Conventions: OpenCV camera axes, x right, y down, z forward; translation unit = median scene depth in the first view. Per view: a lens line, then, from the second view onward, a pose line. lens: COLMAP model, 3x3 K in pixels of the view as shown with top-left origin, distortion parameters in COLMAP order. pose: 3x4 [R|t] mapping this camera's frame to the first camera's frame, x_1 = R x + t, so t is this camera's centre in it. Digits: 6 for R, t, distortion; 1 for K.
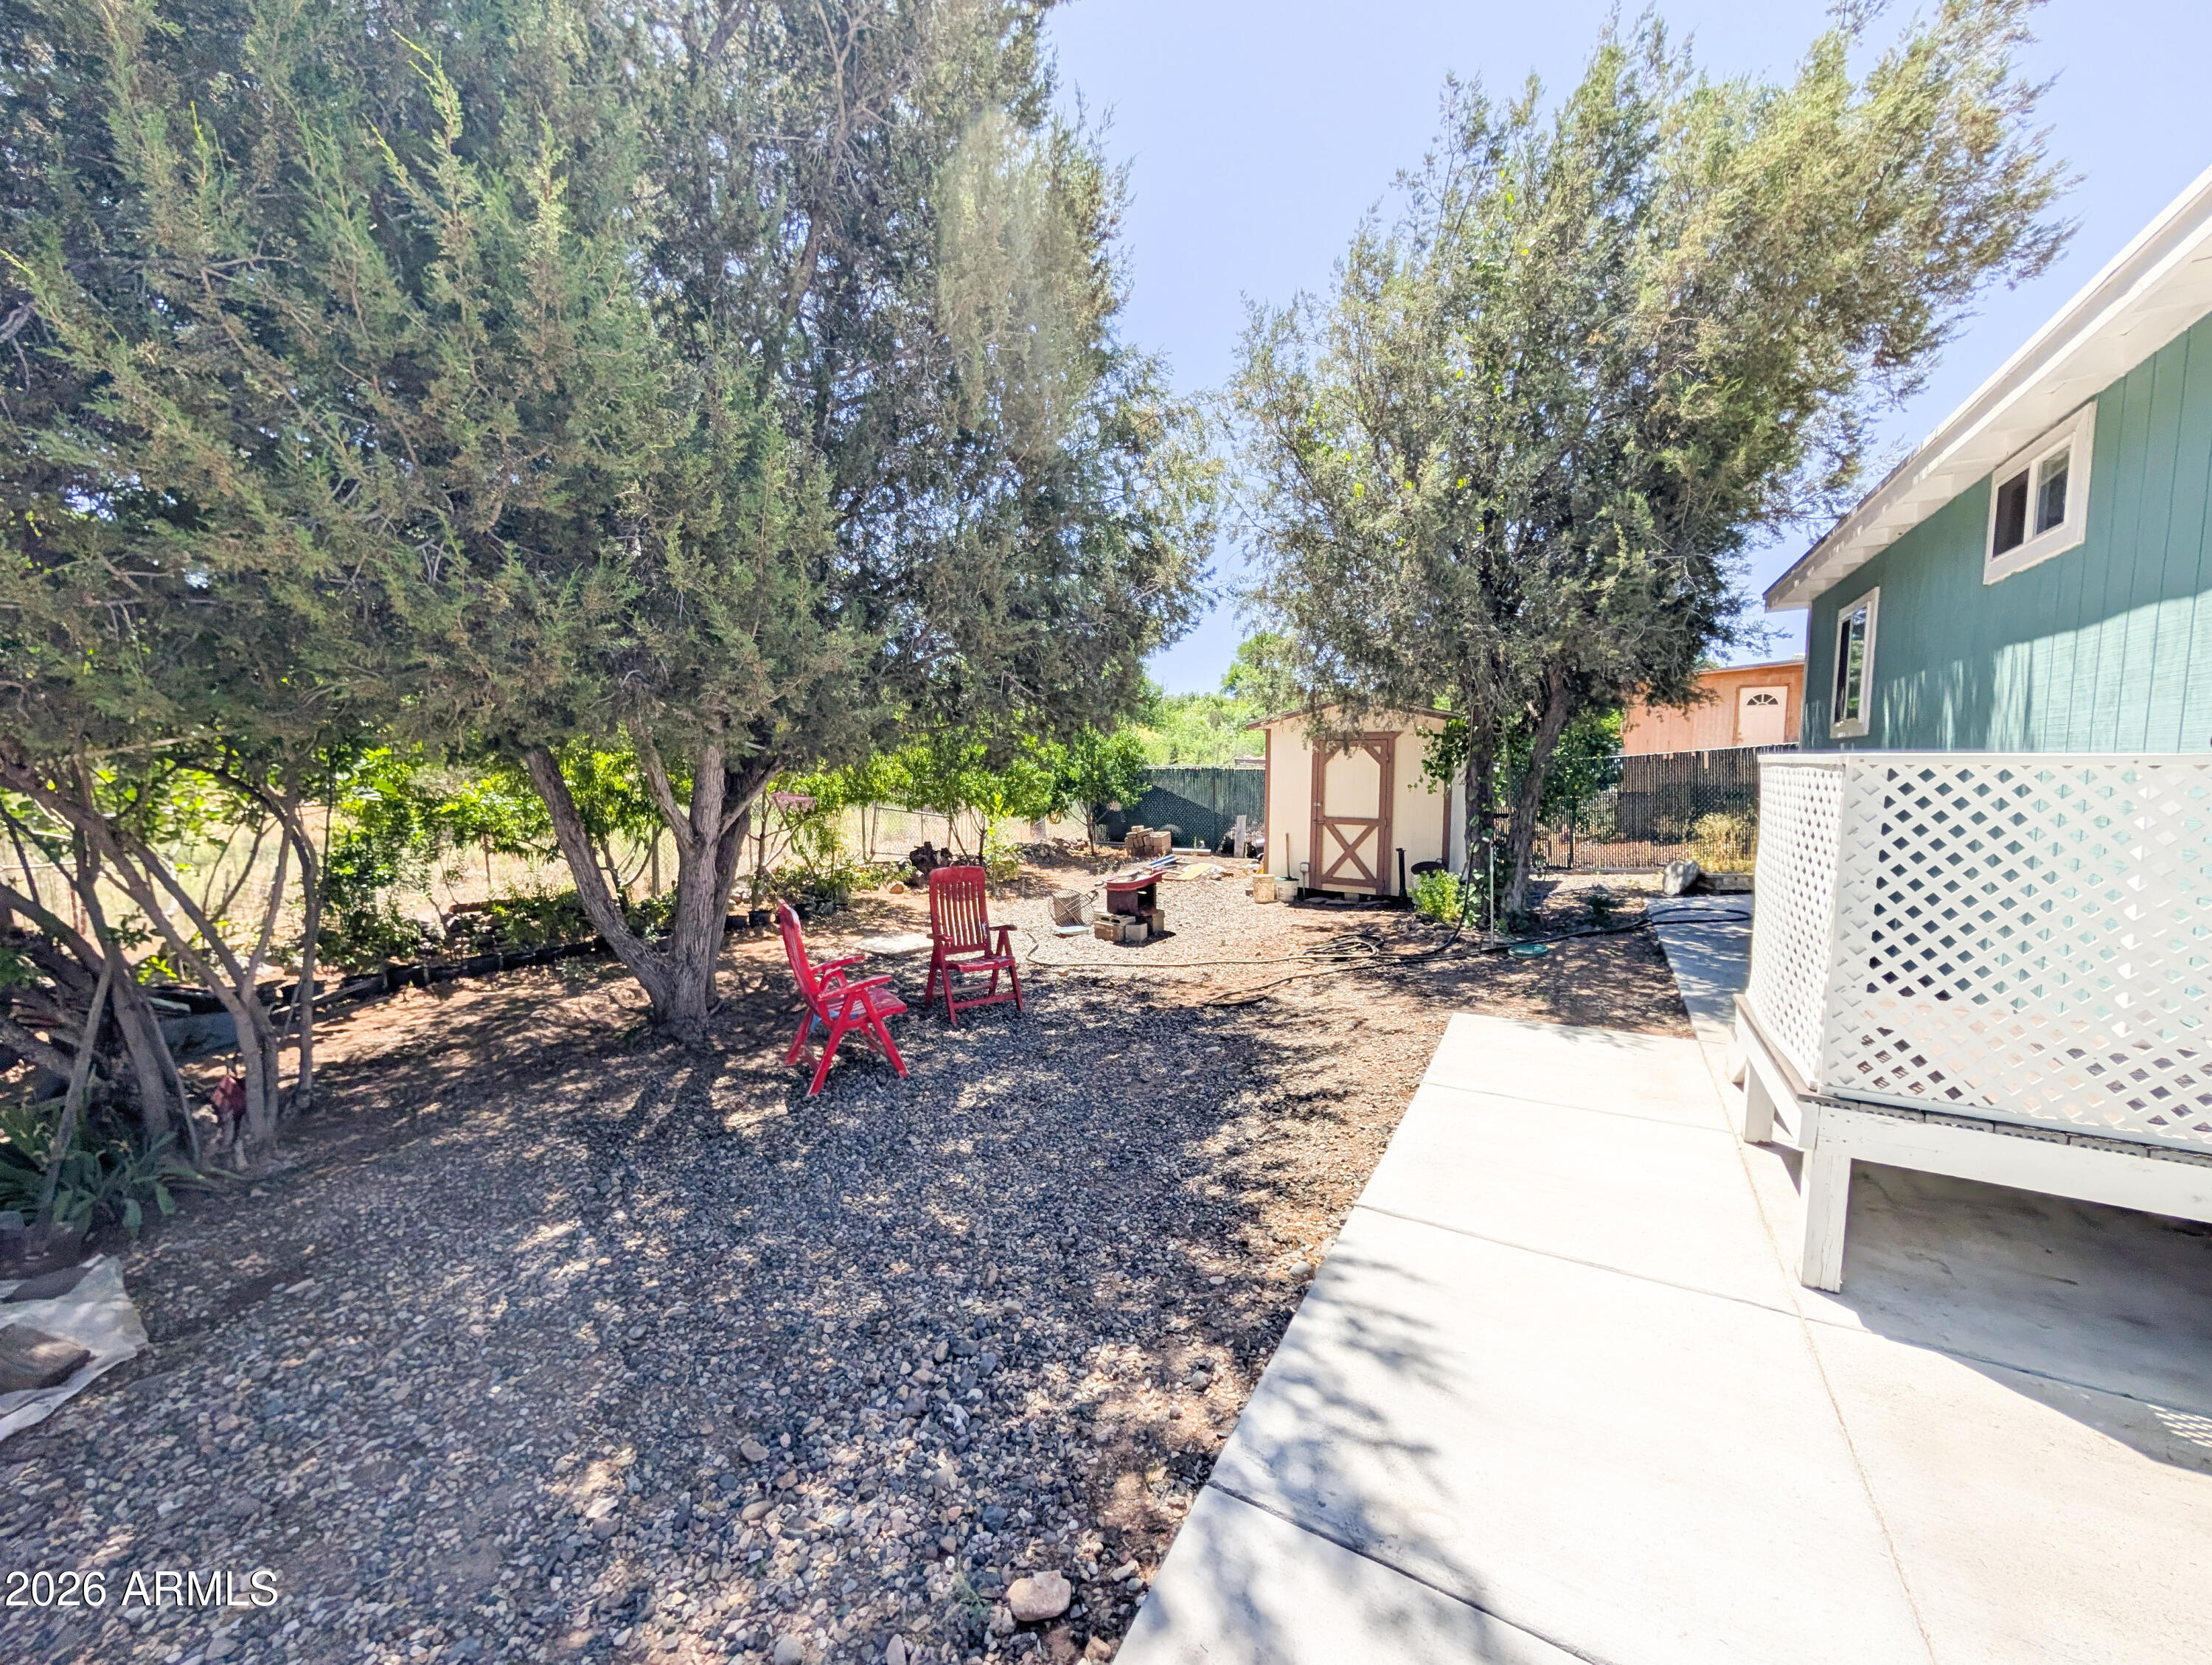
lens RADIAL K [[837.5, 0, 1104.8], [0, 837.5, 825.8], [0, 0, 1]] dist [-0.000655, 0.001077]
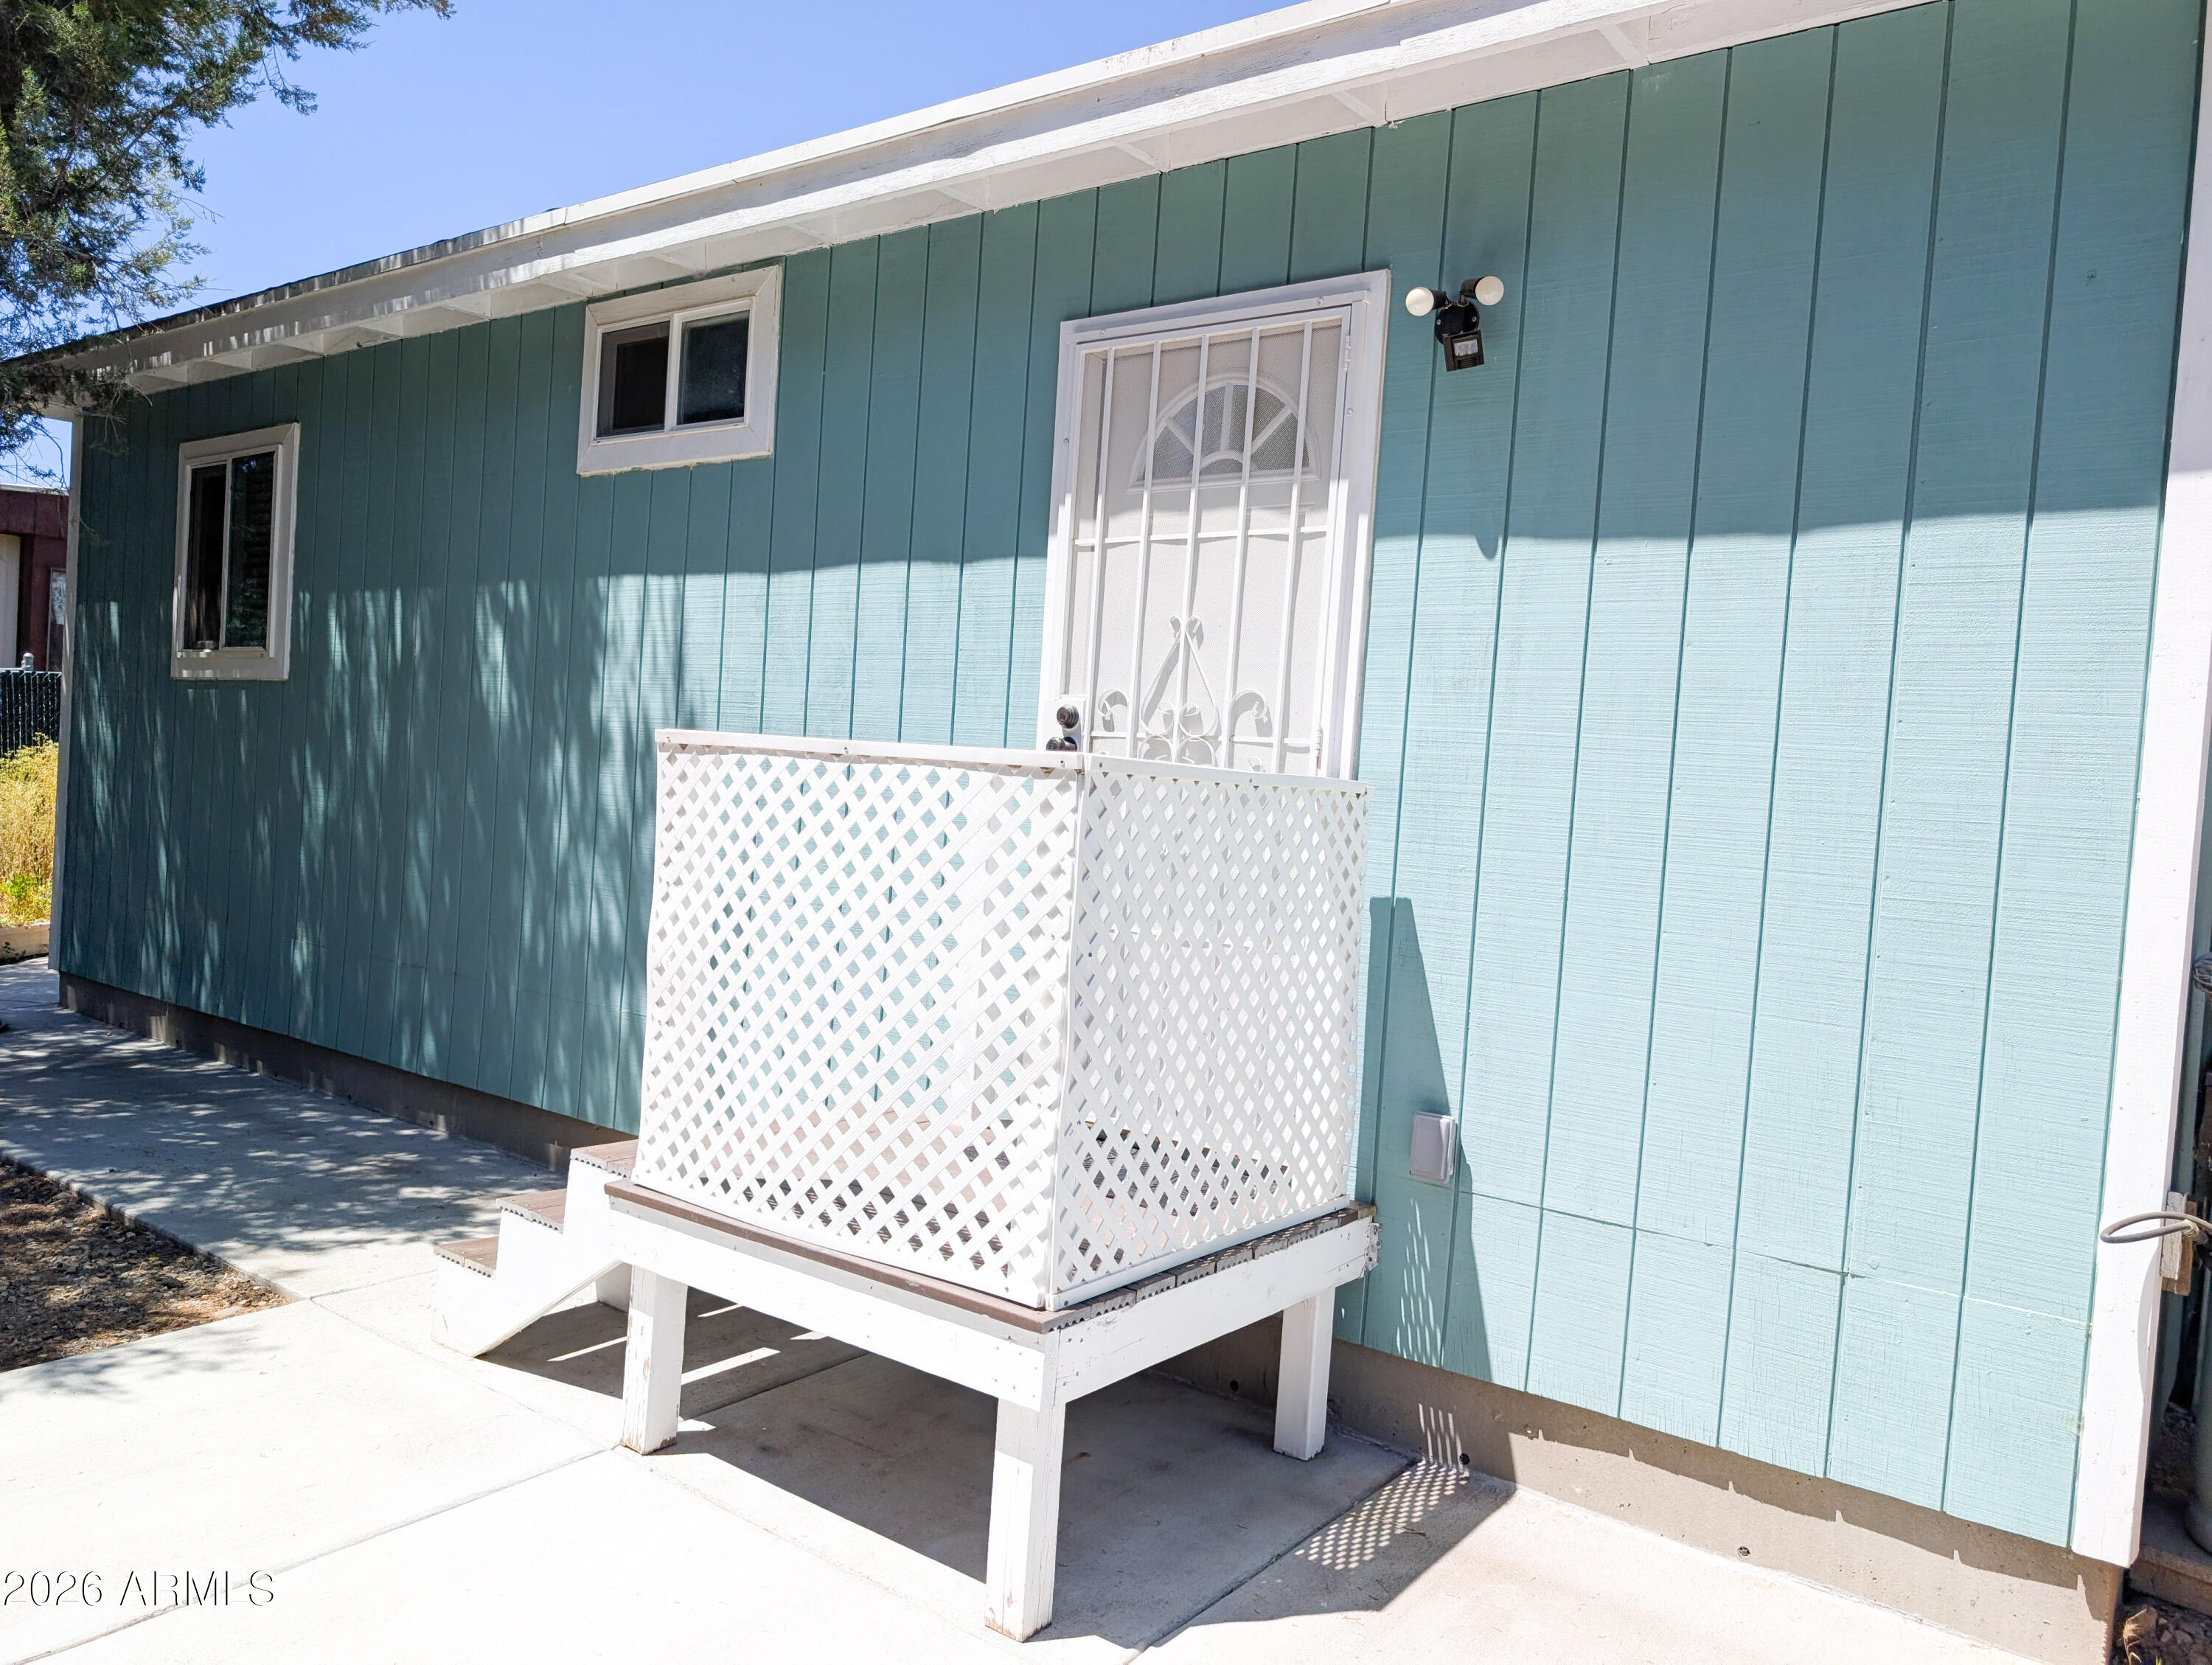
lens RADIAL K [[1593.8, 0, 1118.1], [0, 1593.8, 848.6], [0, 0, 1]] dist [0.013222, -0.012535]
pose [[0.123006, -0.027364, 0.992029, -0.105684], [0.010026, 0.999603, 0.026330, -0.017029], [-0.992355, 0.006708, 0.123232, 0.311243]]
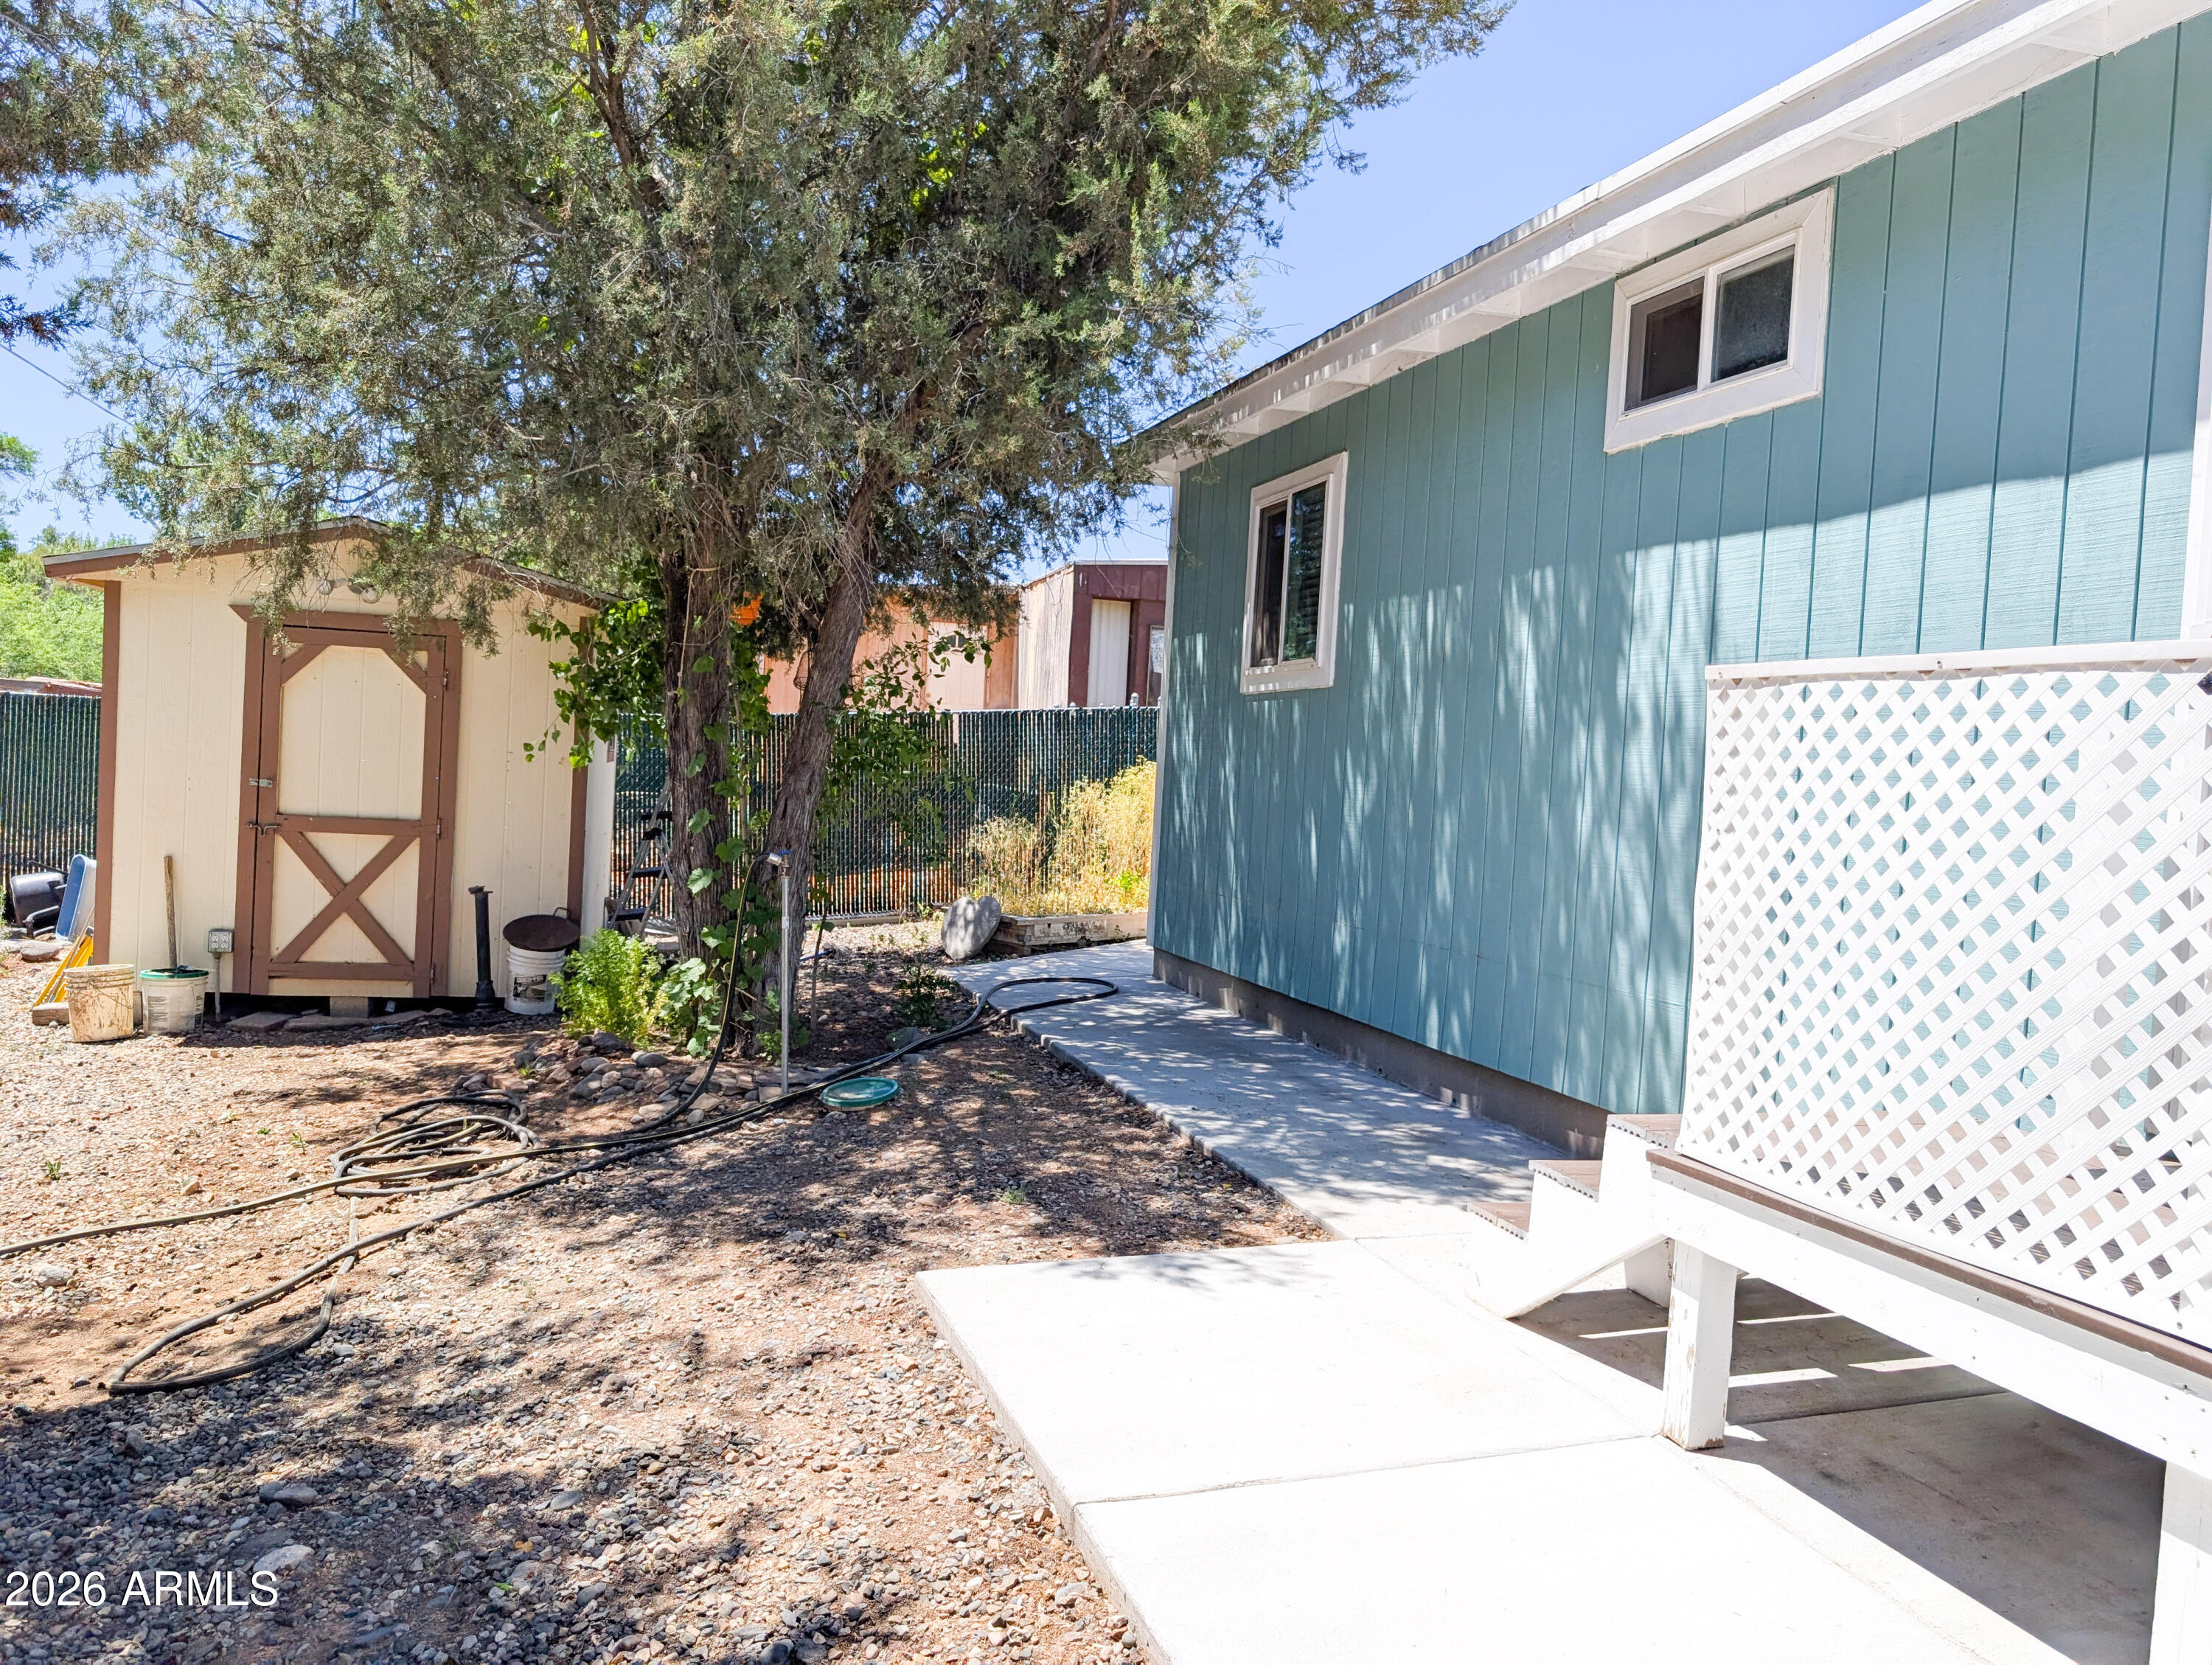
lens RADIAL K [[1593.8, 0, 1121.4], [0, 1593.8, 816.9], [0, 0, 1]] dist [0.013222, -0.012535]
pose [[0.663184, 0.012811, 0.748347, -0.087002], [0.002615, 0.999808, -0.019433, 0.012889], [-0.748452, 0.014845, 0.663023, 0.337792]]
